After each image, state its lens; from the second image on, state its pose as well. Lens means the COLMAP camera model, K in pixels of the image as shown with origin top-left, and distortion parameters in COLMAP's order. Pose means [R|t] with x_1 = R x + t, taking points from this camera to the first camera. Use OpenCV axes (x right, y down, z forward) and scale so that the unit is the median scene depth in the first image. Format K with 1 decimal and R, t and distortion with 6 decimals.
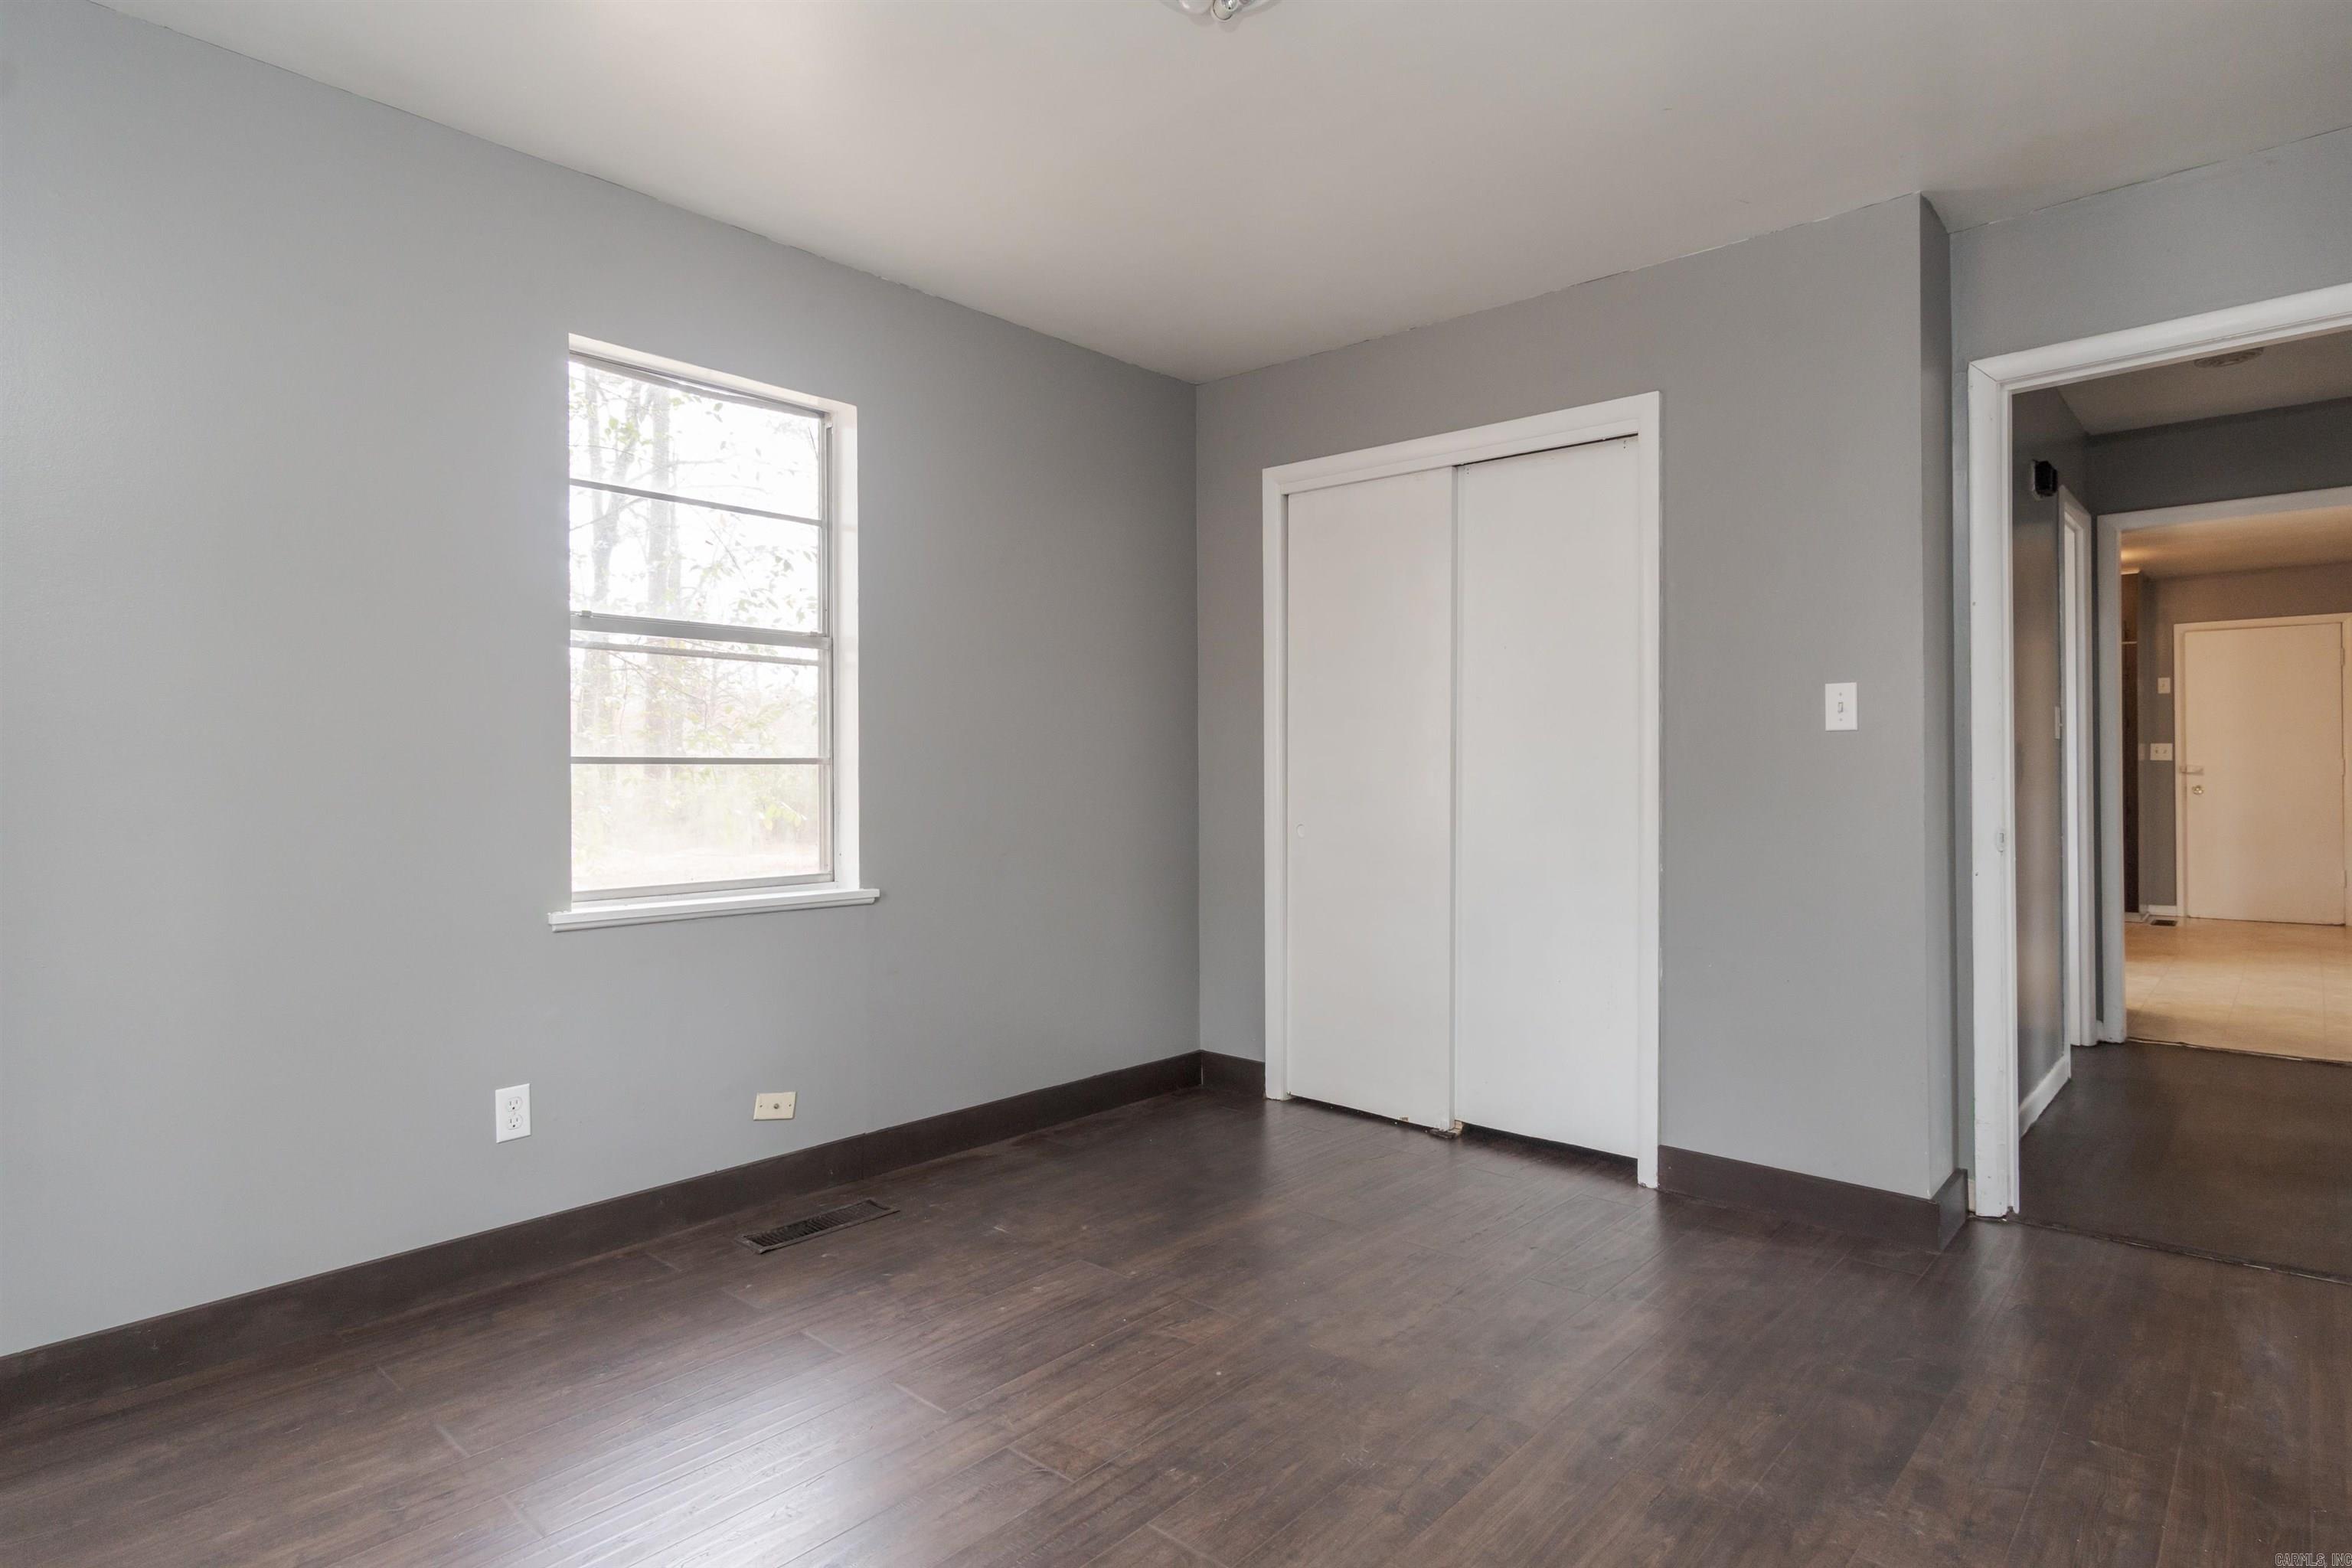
lens RADIAL K [[1248.3, 0, 1181.4], [0, 1248.3, 778.9], [0, 0, 1]] dist [0.003972, 0.002468]
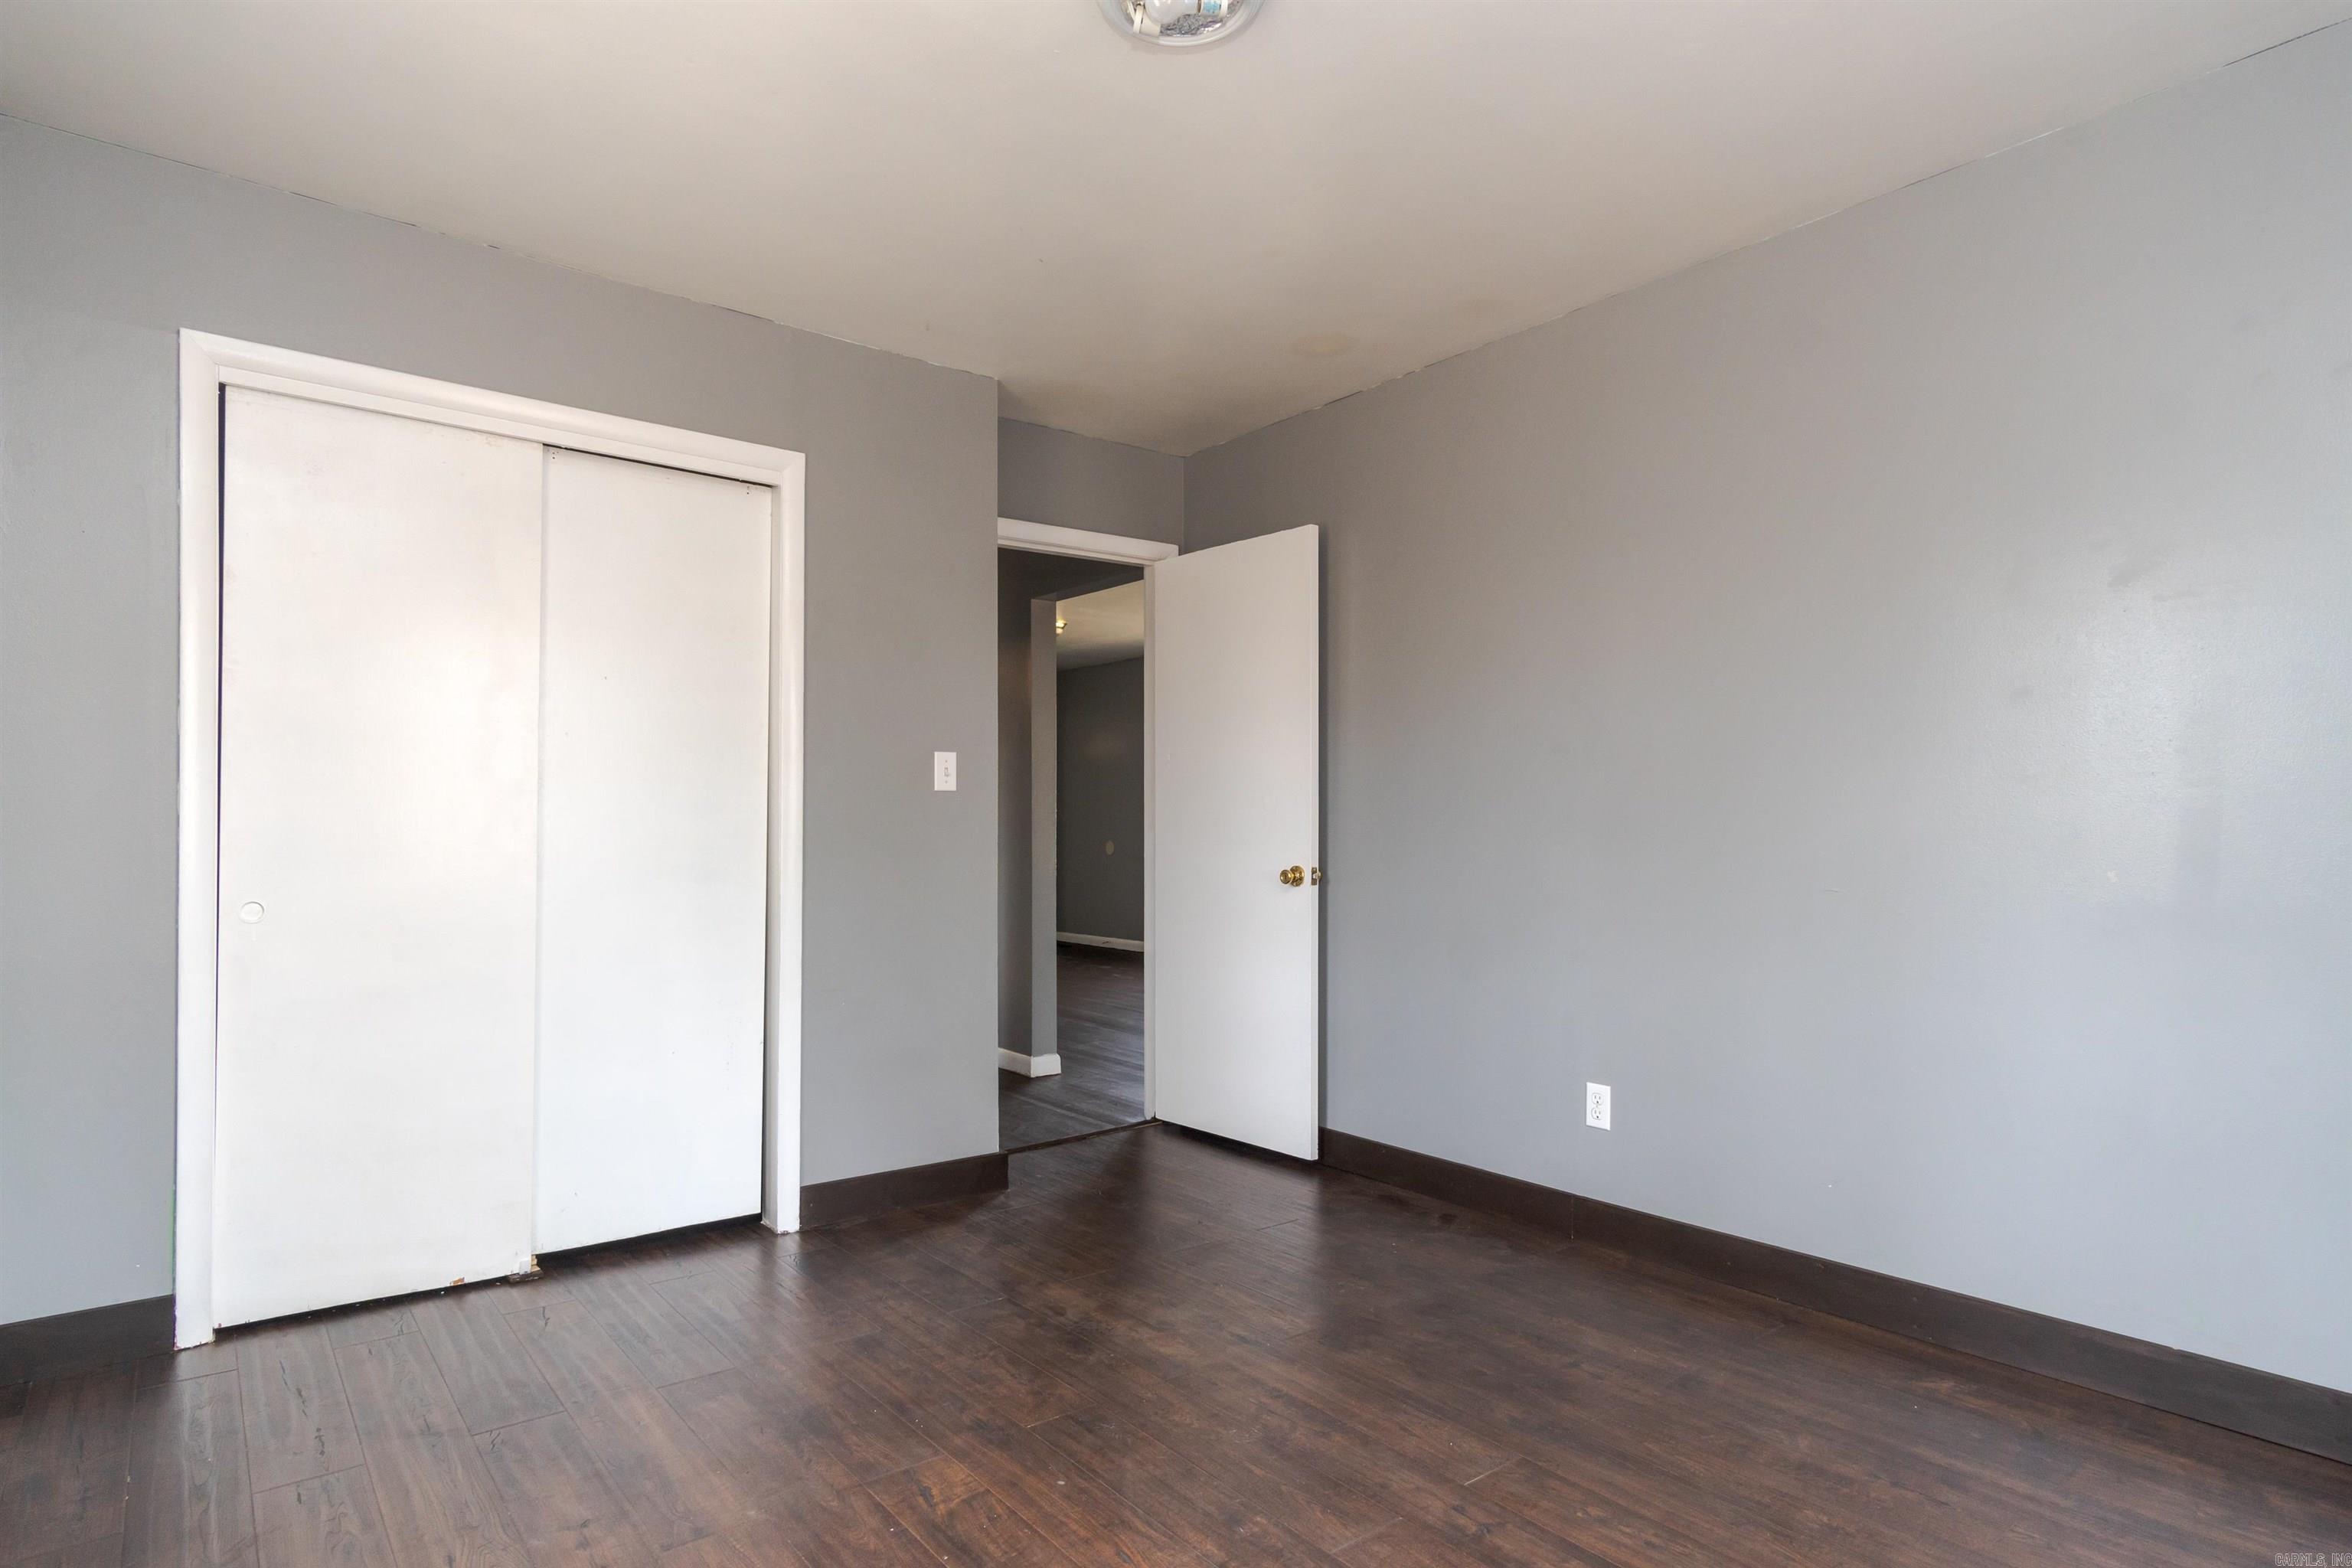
lens RADIAL K [[1257.2, 0, 1176.0], [0, 1257.2, 830.4], [0, 0, 1]] dist [0.000673, 0.000623]
pose [[0.169825, 0.006611, 0.985452, -0.583009], [0.003593, 0.999967, -0.007328, 0.008487], [-0.985468, 0.004785, 0.169796, 0.521275]]
